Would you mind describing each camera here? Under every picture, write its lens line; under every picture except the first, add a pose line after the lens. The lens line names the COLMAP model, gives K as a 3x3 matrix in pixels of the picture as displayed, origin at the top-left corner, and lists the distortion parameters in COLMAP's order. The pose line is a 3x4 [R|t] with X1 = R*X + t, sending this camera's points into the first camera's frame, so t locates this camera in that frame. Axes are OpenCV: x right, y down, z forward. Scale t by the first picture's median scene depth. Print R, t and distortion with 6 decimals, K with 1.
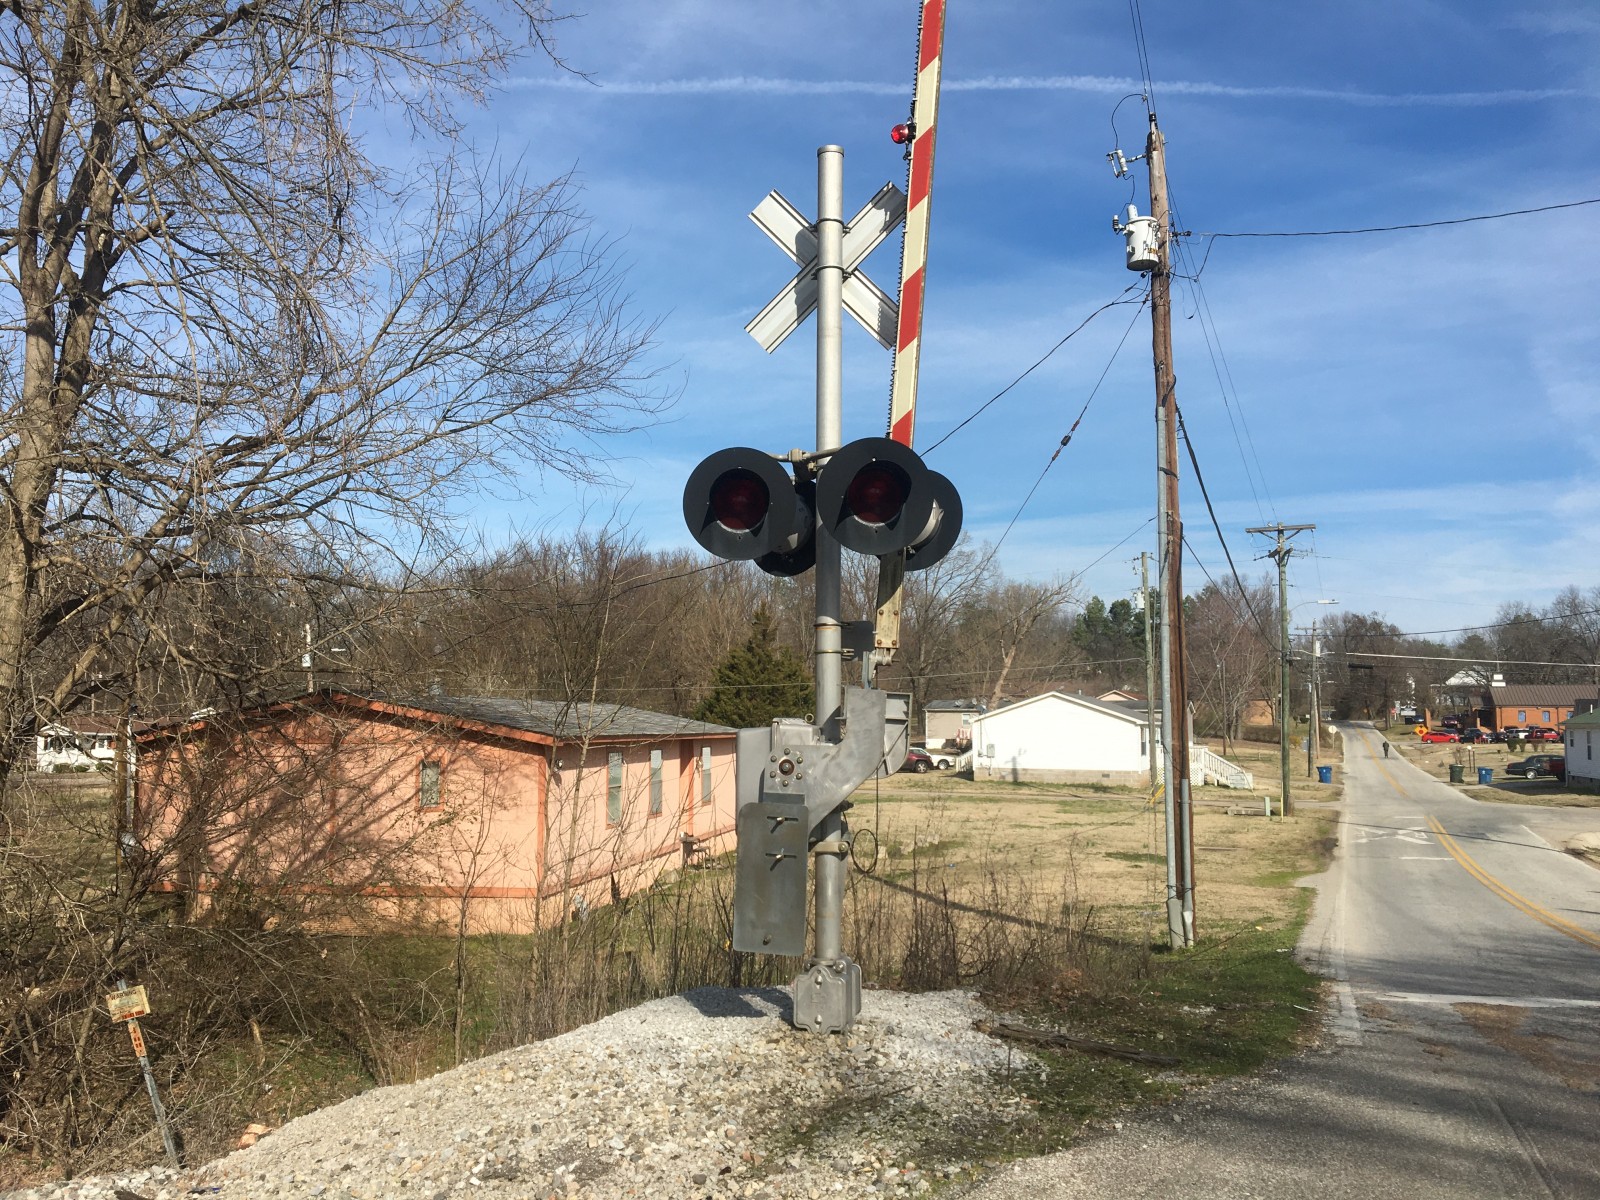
lens RADIAL K [[1330.8, 0, 777.0], [0, 1330.8, 619.2], [0, 0, 1]] dist [0.065165, -0.094340]
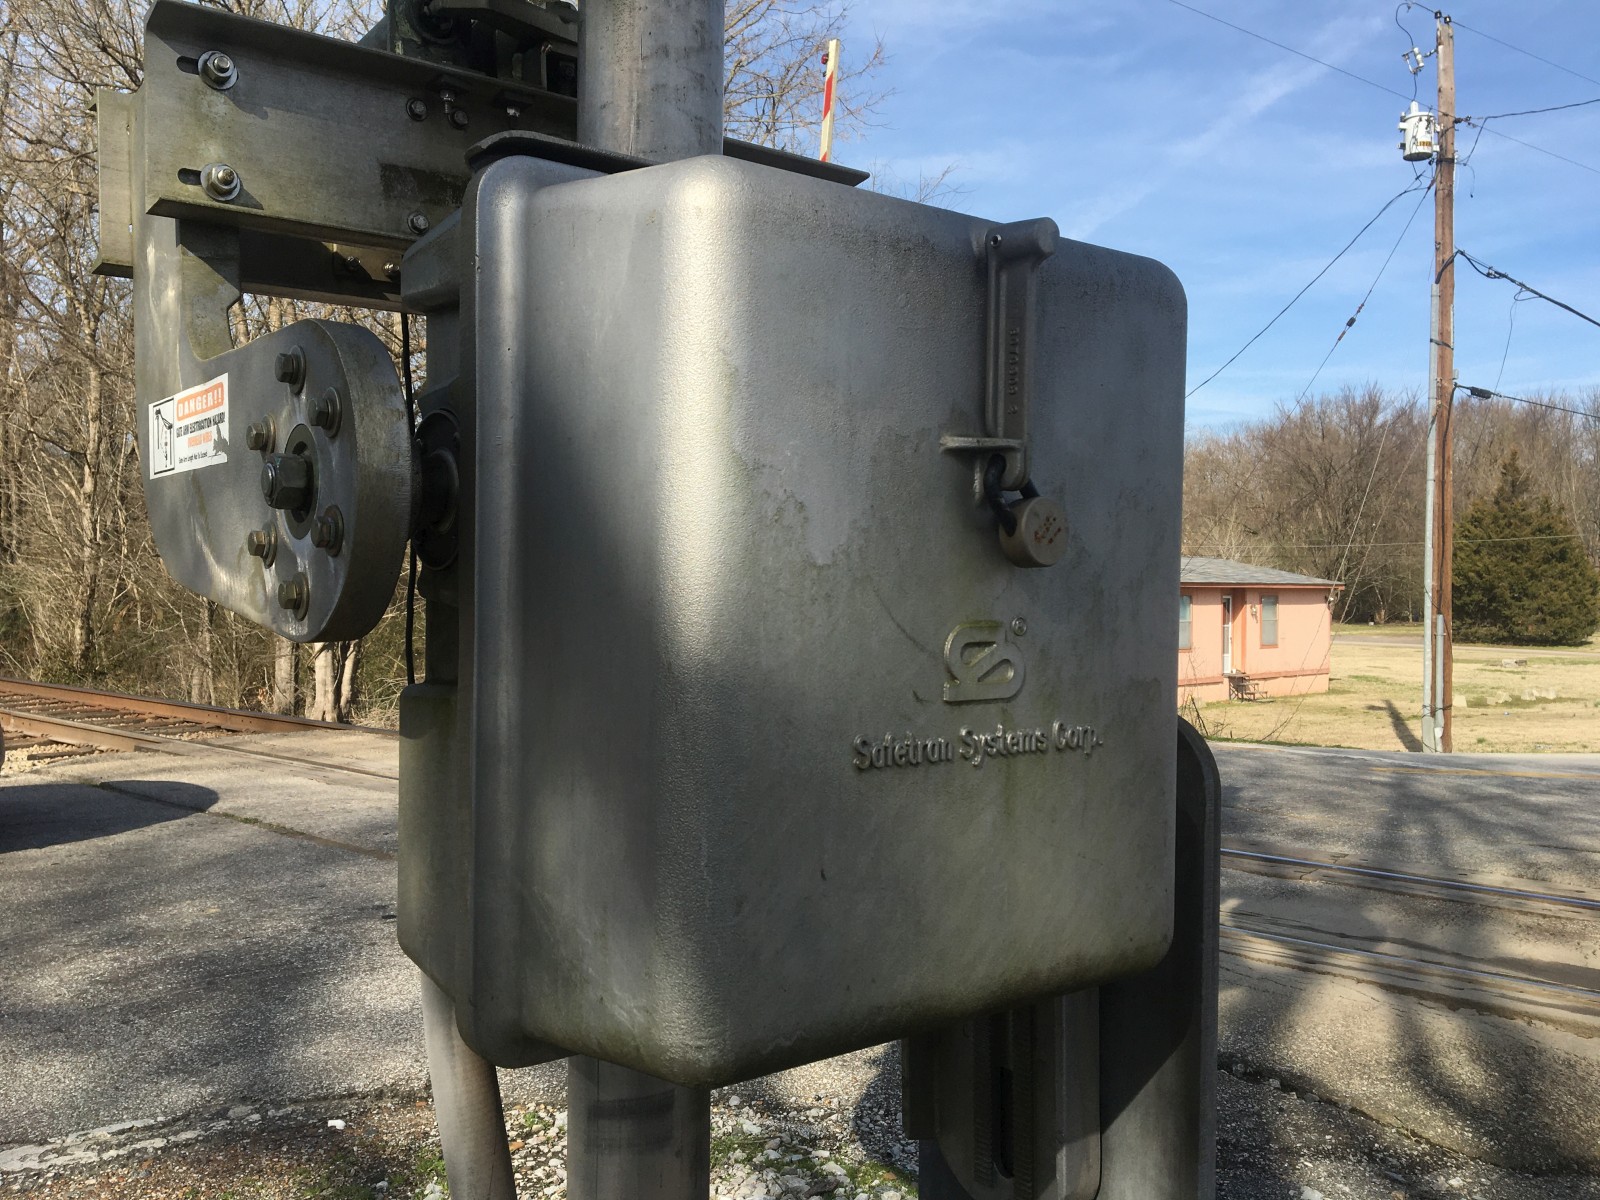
lens RADIAL K [[1330.8, 0, 798.8], [0, 1330.8, 625.0], [0, 0, 1]] dist [0.065165, -0.094340]
pose [[0.812166, 0.026521, -0.582823, 0.139558], [0.036775, 0.994653, 0.096508, -0.000777], [0.582266, -0.099814, 0.806848, -0.066596]]
